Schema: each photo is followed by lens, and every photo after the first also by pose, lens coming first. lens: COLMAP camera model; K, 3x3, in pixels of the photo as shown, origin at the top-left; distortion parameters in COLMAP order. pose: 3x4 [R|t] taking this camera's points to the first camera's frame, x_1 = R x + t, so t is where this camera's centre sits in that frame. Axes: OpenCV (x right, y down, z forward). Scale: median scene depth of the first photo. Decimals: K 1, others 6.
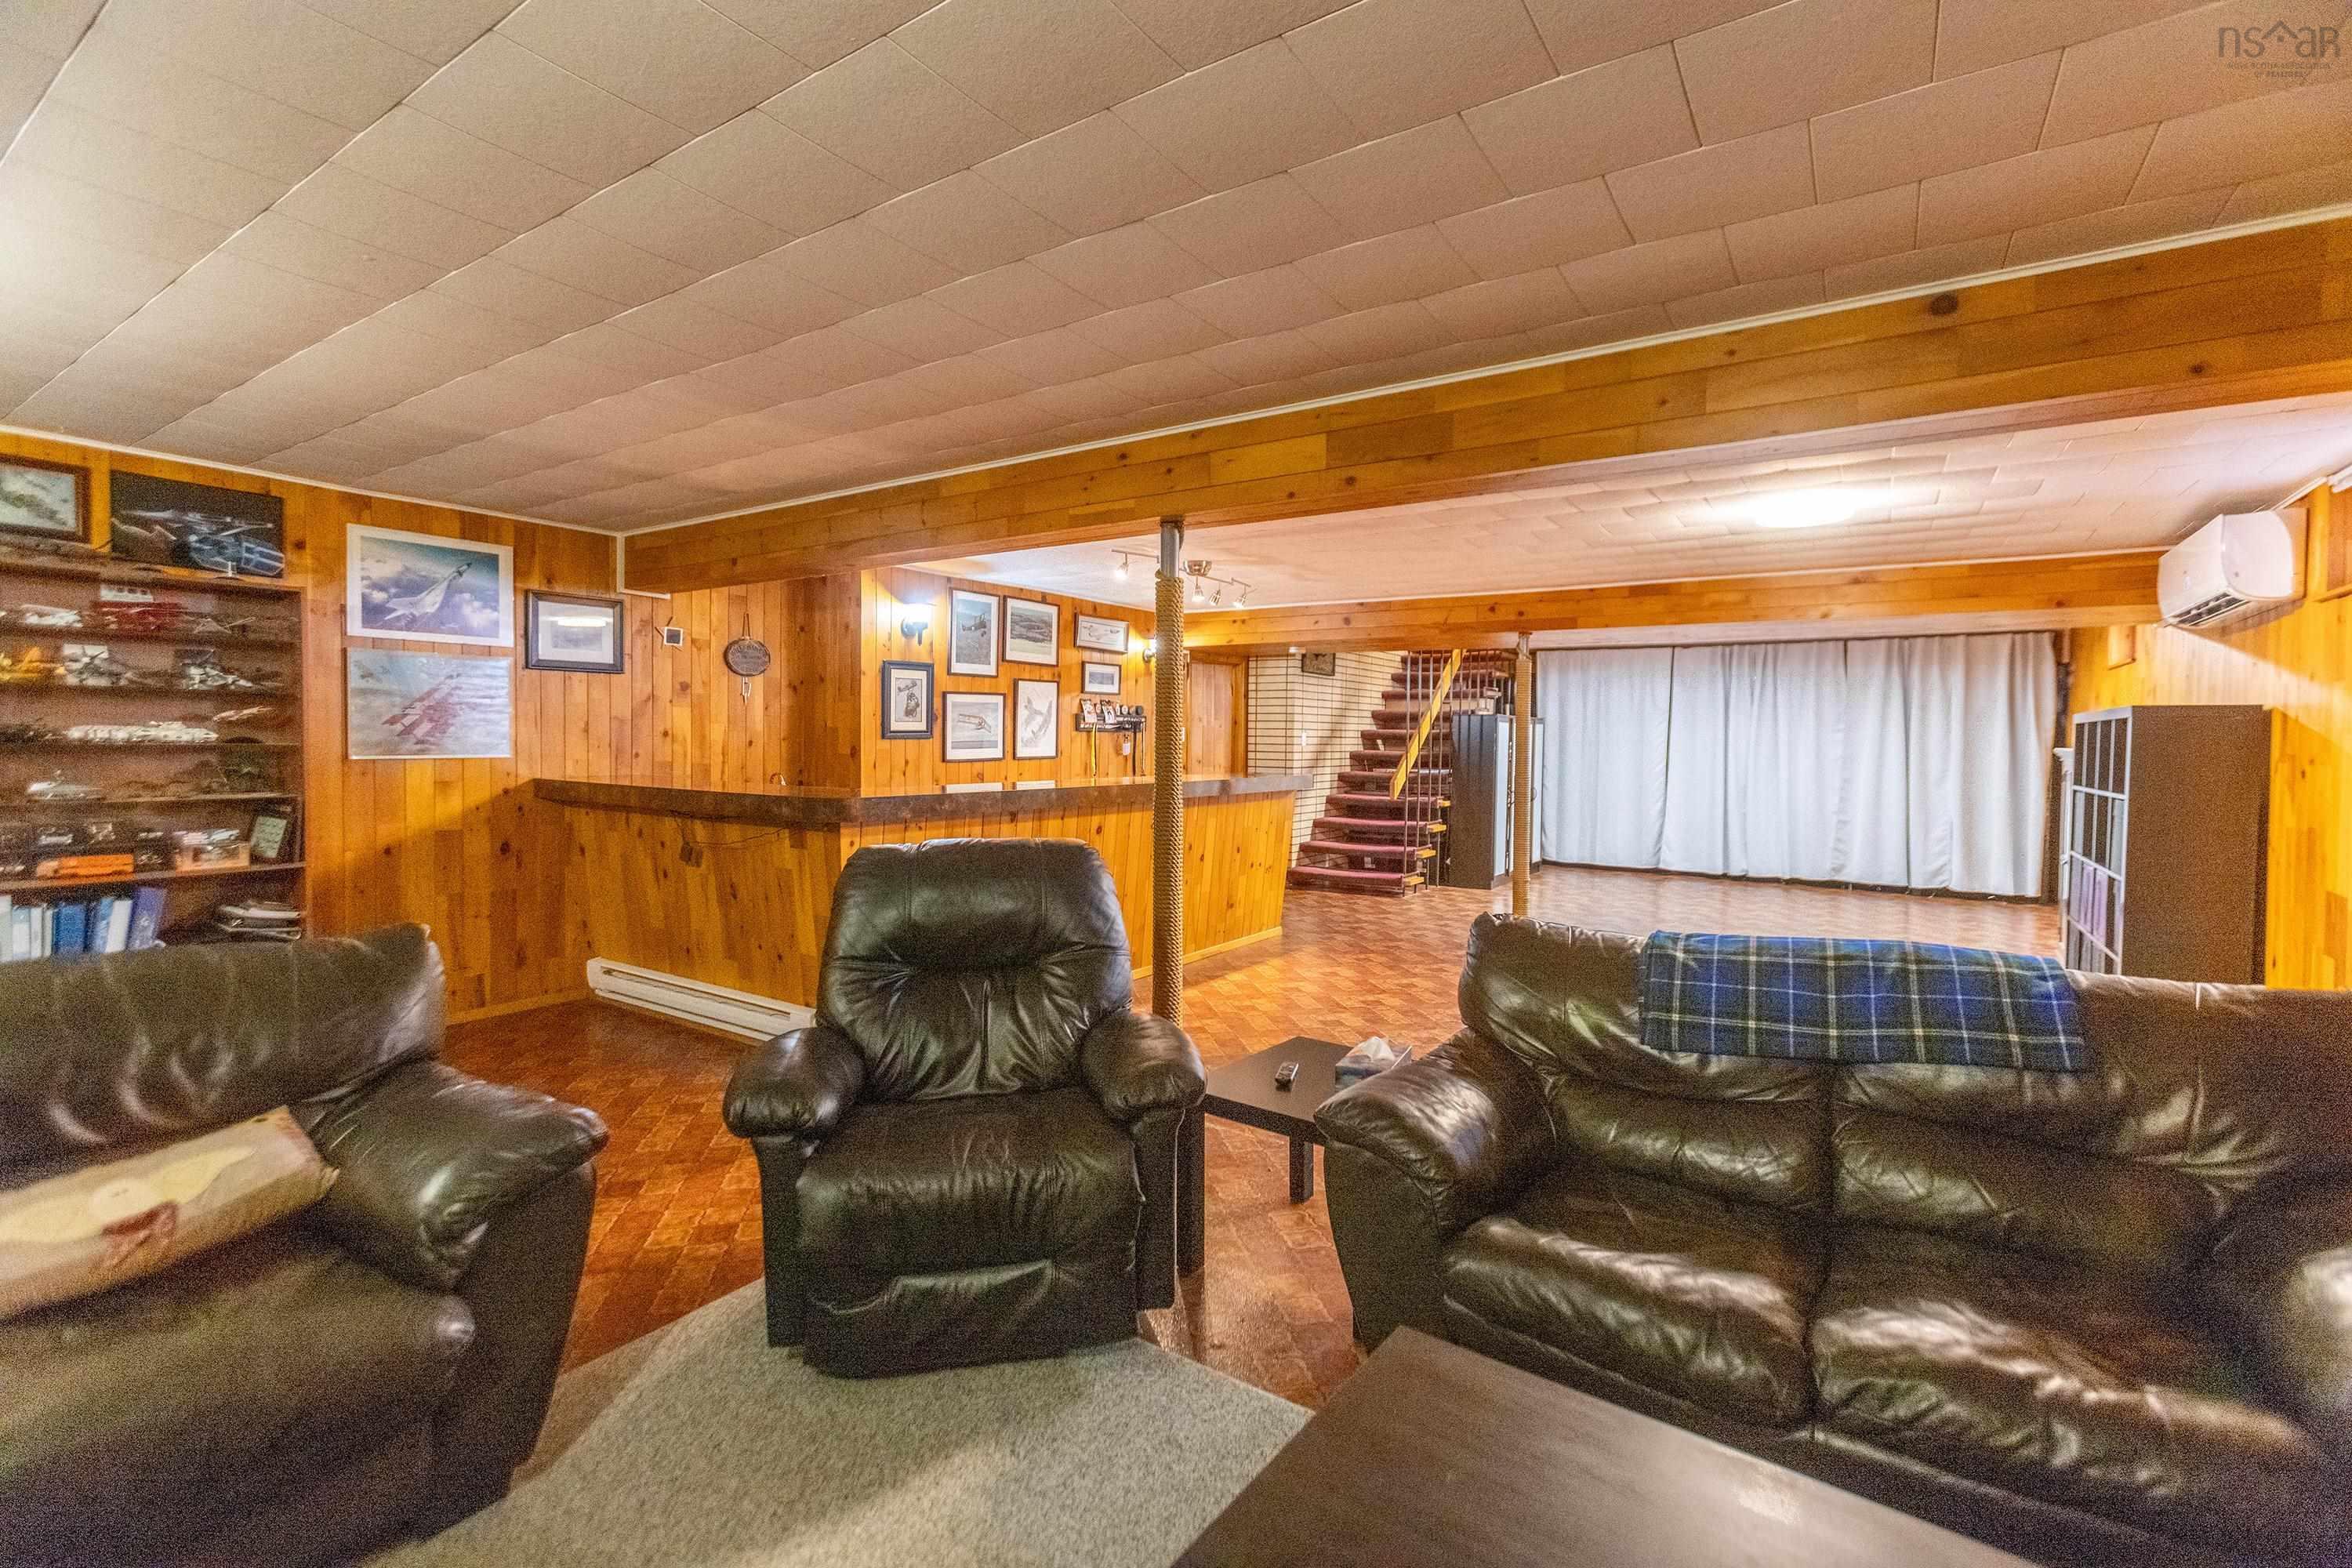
lens RADIAL K [[1044.1, 0, 1187.1], [0, 1044.1, 766.7], [0, 0, 1]] dist [-0.012946, 0.010649]
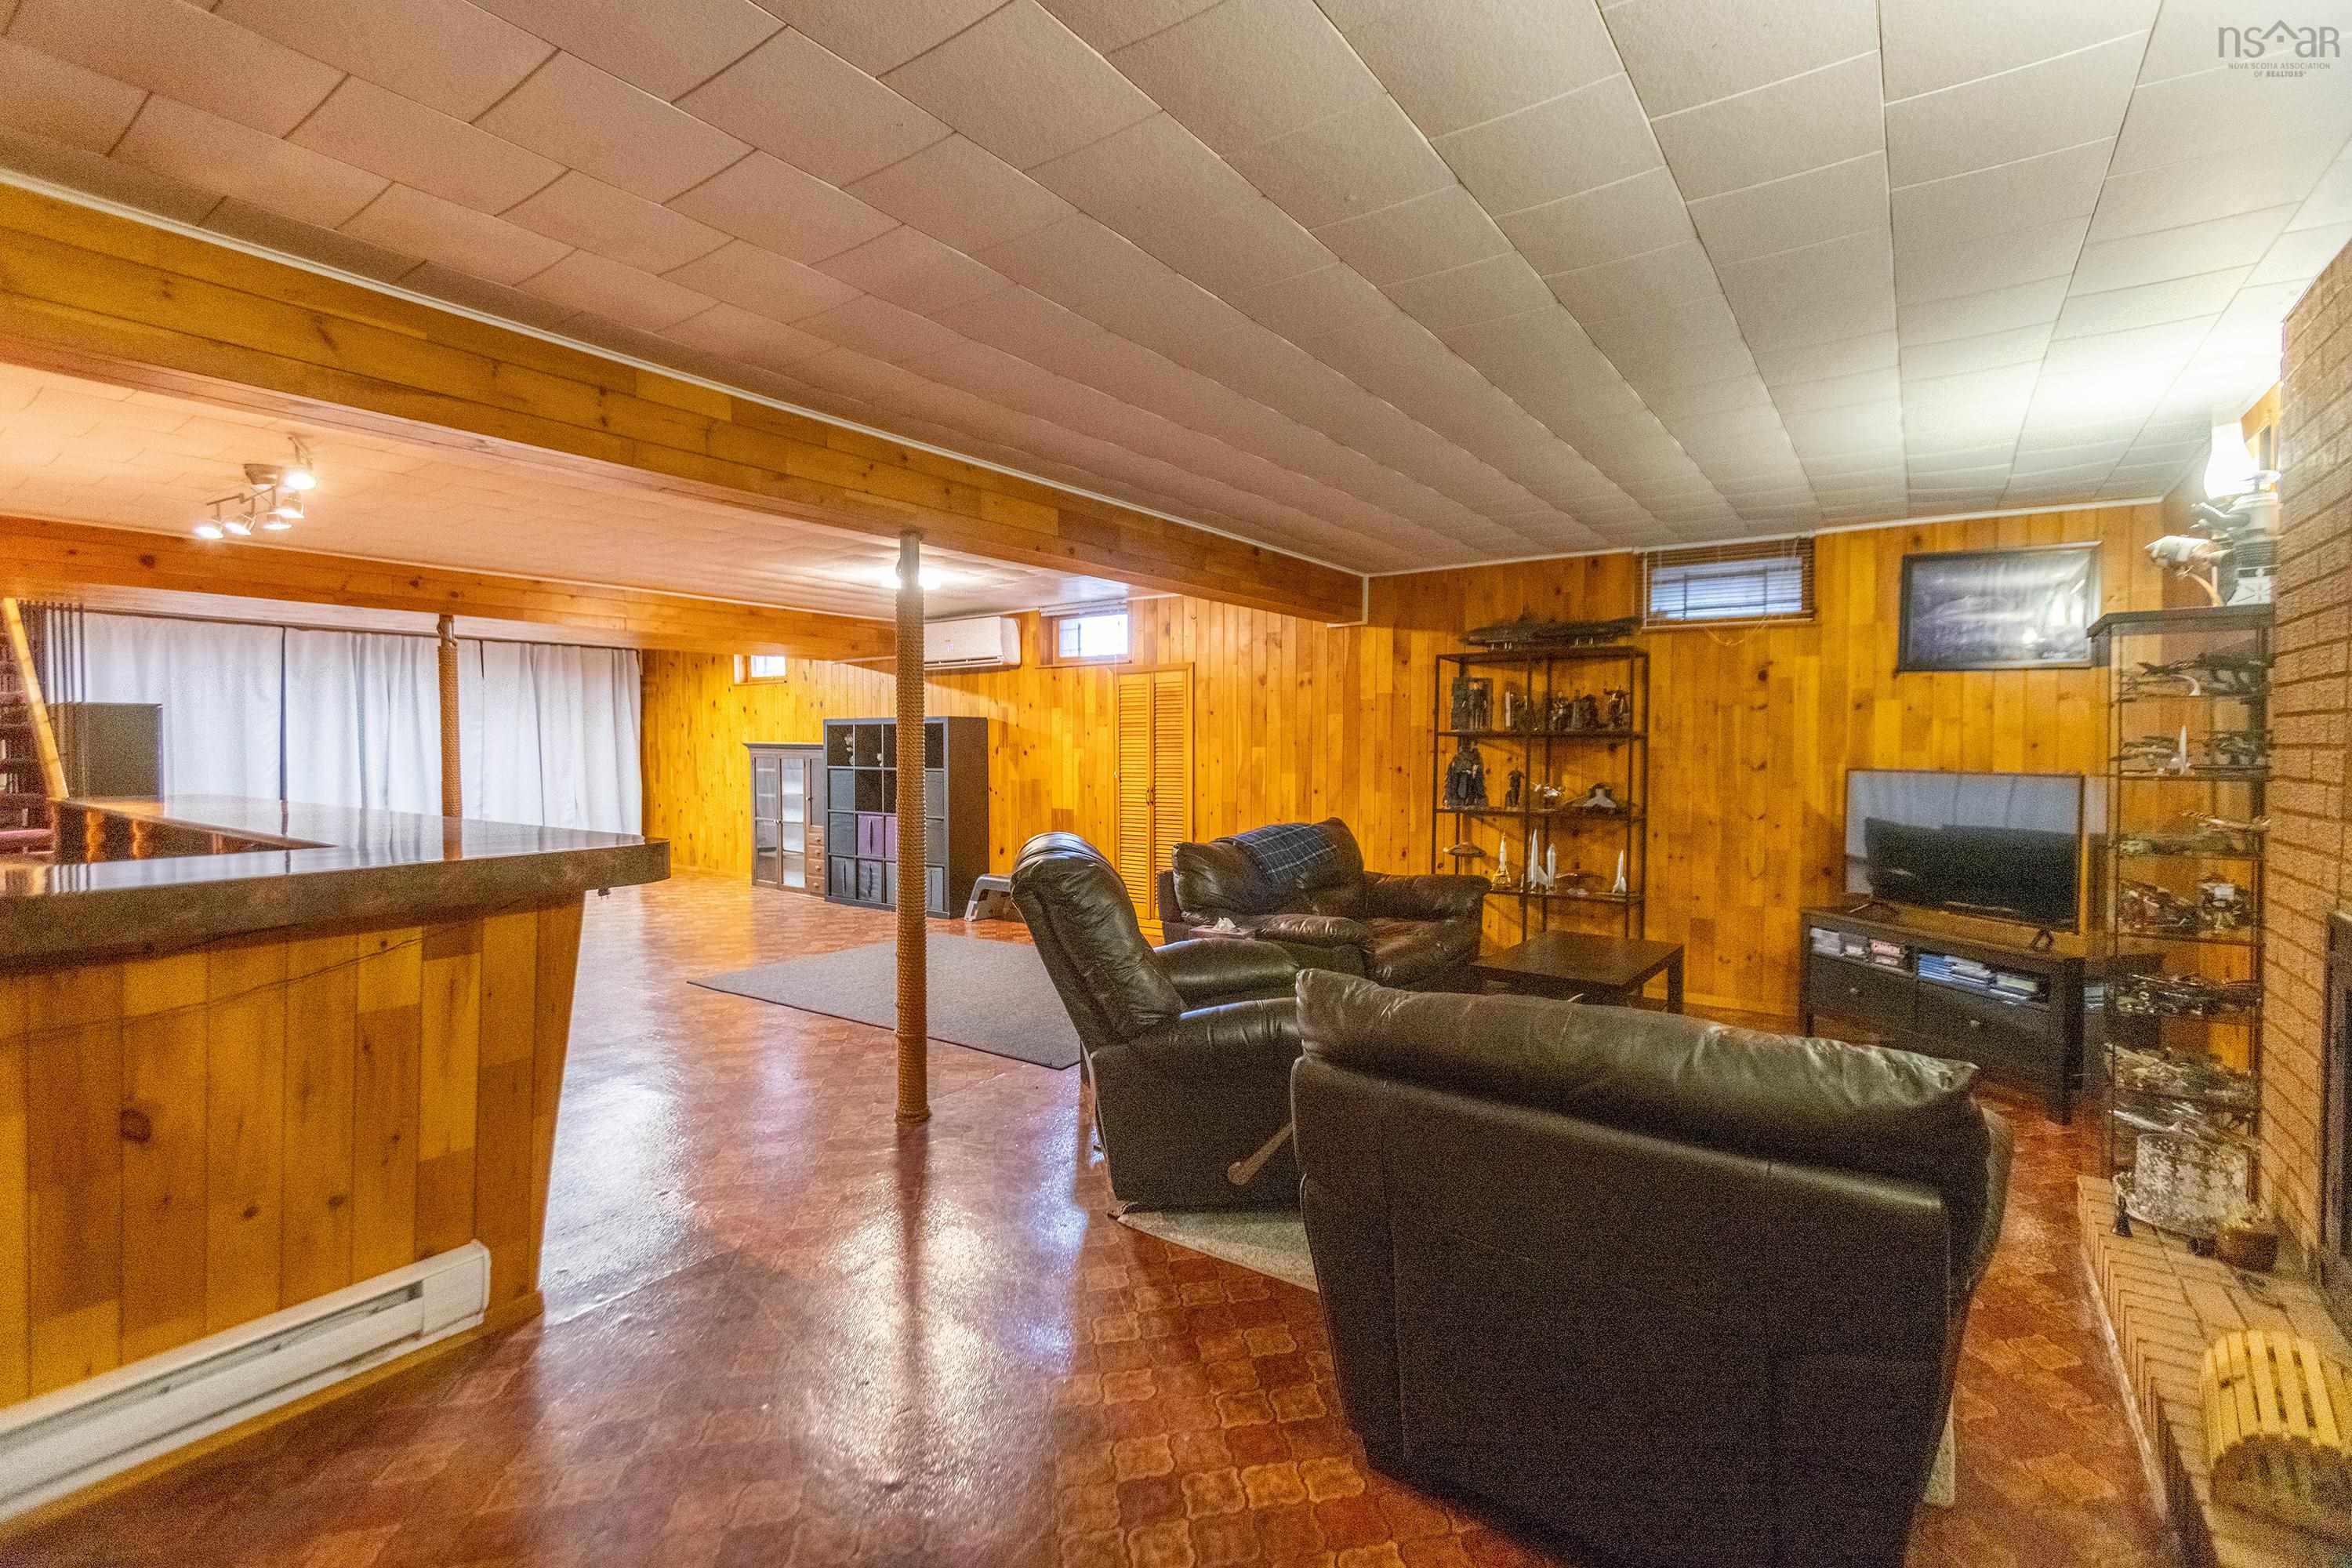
lens RADIAL K [[1044.1, 0, 1187.1], [0, 1044.1, 766.7], [0, 0, 1]] dist [-0.012946, 0.010649]
pose [[0.035666, -0.036089, 0.998712, -0.876728], [0.026729, 0.999025, 0.035146, -0.028058], [-0.999006, 0.025441, 0.036596, 0.590191]]
